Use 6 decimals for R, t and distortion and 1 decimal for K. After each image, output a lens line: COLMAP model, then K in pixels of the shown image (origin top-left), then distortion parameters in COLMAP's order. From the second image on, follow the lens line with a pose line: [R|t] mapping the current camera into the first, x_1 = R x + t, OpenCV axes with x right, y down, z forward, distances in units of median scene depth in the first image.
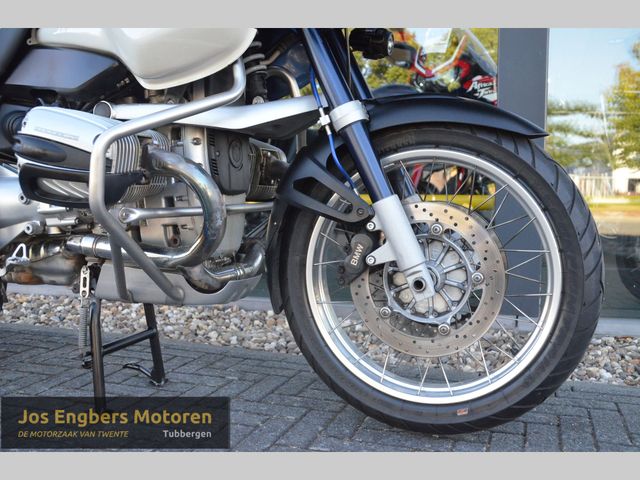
lens RADIAL K [[604.0, 0, 321.0], [0, 604.0, 252.5], [0, 0, 1]] dist [-0.120100, 0.231574]
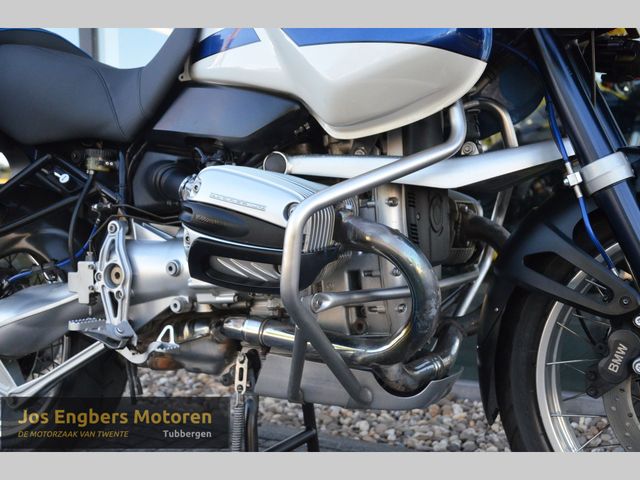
lens RADIAL K [[767.9, 0, 320.2], [0, 767.9, 253.2], [0, 0, 1]] dist [0.028990, 0.033261]
pose [[0.986619, 0.005538, -0.162949, -0.135600], [-0.013816, 0.998668, -0.049714, -0.066427], [0.162457, 0.051300, 0.985381, -0.002738]]
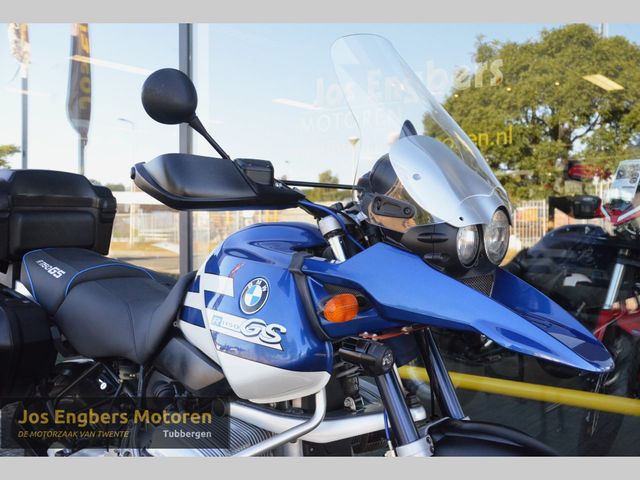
lens RADIAL K [[660.8, 0, 340.8], [0, 660.8, 240.0], [0, 0, 1]] dist [-0.016960, 0.026476]
pose [[0.949562, 0.001602, -0.313574, 0.266026], [-0.030086, 0.995839, -0.086018, -0.454144], [0.312131, 0.091114, 0.945660, -0.182120]]
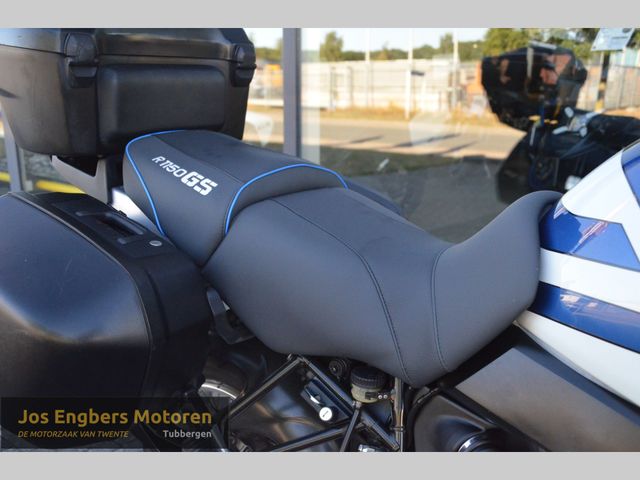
lens RADIAL K [[610.7, 0, 326.9], [0, 610.7, 248.0], [0, 0, 1]] dist [0.003885, 0.020614]
pose [[0.939277, 0.084807, -0.332515, -0.494841], [-0.035899, 0.987948, 0.150567, -0.538507], [0.341277, -0.129487, 0.931001, 0.455181]]
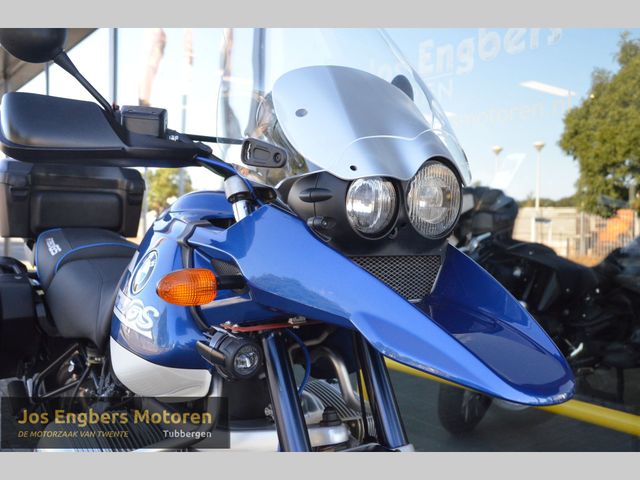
lens RADIAL K [[610.7, 0, 326.9], [0, 610.7, 248.0], [0, 0, 1]] dist [0.003885, 0.020614]
pose [[0.838579, 0.026300, -0.544146, 0.461086], [-0.075515, 0.994803, -0.068295, -0.446093], [0.539522, 0.098362, 0.836207, 0.267730]]
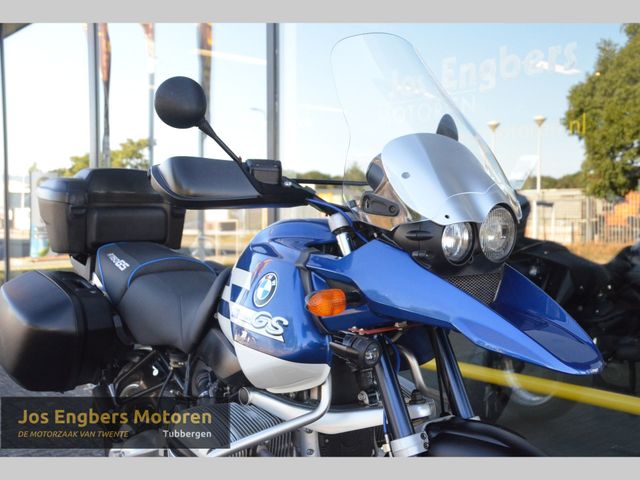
lens RADIAL K [[701.6, 0, 343.8], [0, 701.6, 245.6], [0, 0, 1]] dist [-0.005961, 0.159053]
pose [[0.870679, 0.014021, -0.491651, 0.515720], [-0.050749, 0.996819, -0.061445, -0.460587], [0.489226, 0.078450, 0.868622, -0.182916]]
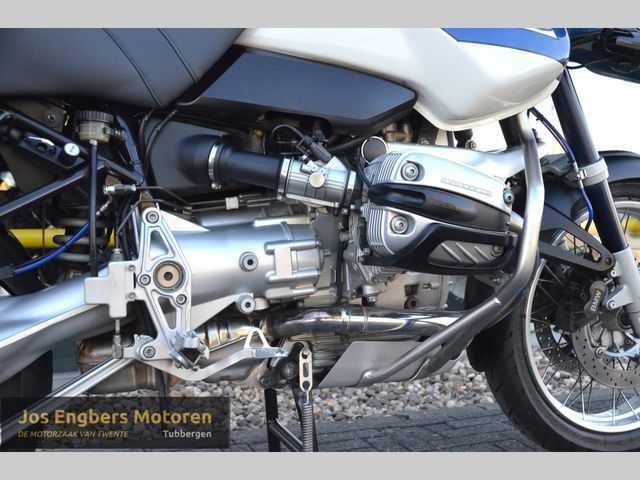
lens RADIAL K [[739.0, 0, 320.4], [0, 739.0, 246.9], [0, 0, 1]] dist [0.016037, 0.037309]
pose [[0.751472, -0.041091, 0.658484, -1.060911], [0.067304, 0.997626, -0.014554, -0.095680], [-0.656323, 0.055256, 0.752454, 0.304651]]
